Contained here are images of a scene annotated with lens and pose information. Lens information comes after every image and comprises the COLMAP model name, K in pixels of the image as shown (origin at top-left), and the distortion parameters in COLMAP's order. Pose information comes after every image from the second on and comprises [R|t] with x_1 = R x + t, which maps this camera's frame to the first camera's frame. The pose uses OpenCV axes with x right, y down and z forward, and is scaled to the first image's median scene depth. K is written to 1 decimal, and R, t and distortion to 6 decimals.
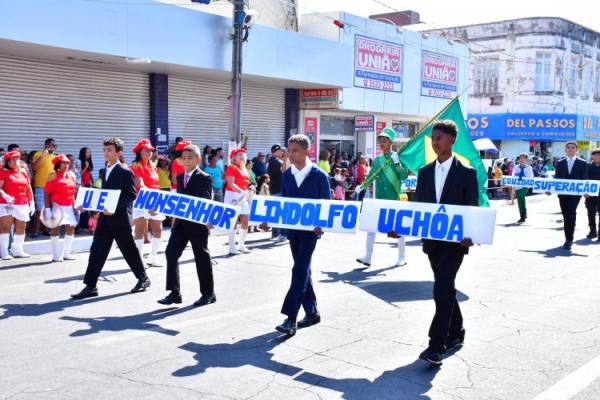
lens RADIAL K [[734.6, 0, 300.0], [0, 734.6, 200.0], [0, 0, 1]] dist [0.074366, 0.291929]
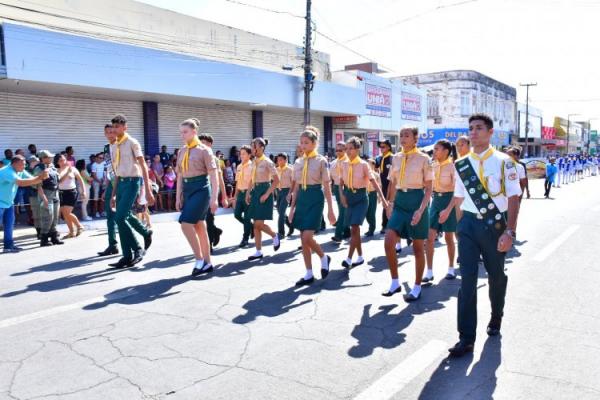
lens RADIAL K [[496.3, 0, 293.1], [0, 496.3, 199.6], [0, 0, 1]] dist [-0.112302, 0.080541]
pose [[0.999689, -0.024669, 0.003581, -0.086681], [0.024577, 0.999414, 0.023810, 0.005910], [-0.004167, -0.023715, 0.999710, -0.100026]]
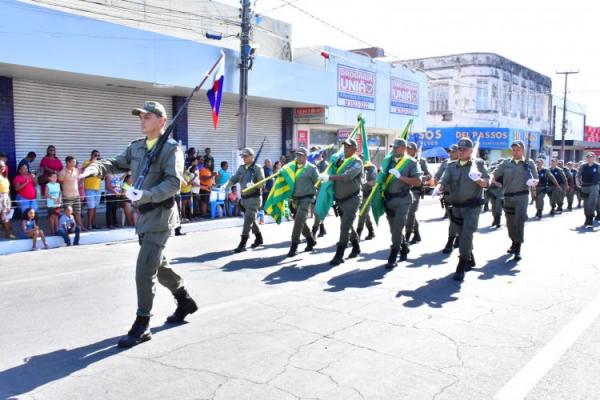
lens RADIAL K [[579.4, 0, 300.0], [0, 579.4, 200.0], [0, 0, 1]] dist [-0.025067, 0.080954]
pose [[0.999837, -0.008402, 0.015969, -0.005584], [0.008295, 0.999943, 0.006728, -0.001890], [-0.016025, -0.006595, 0.999850, 0.021513]]
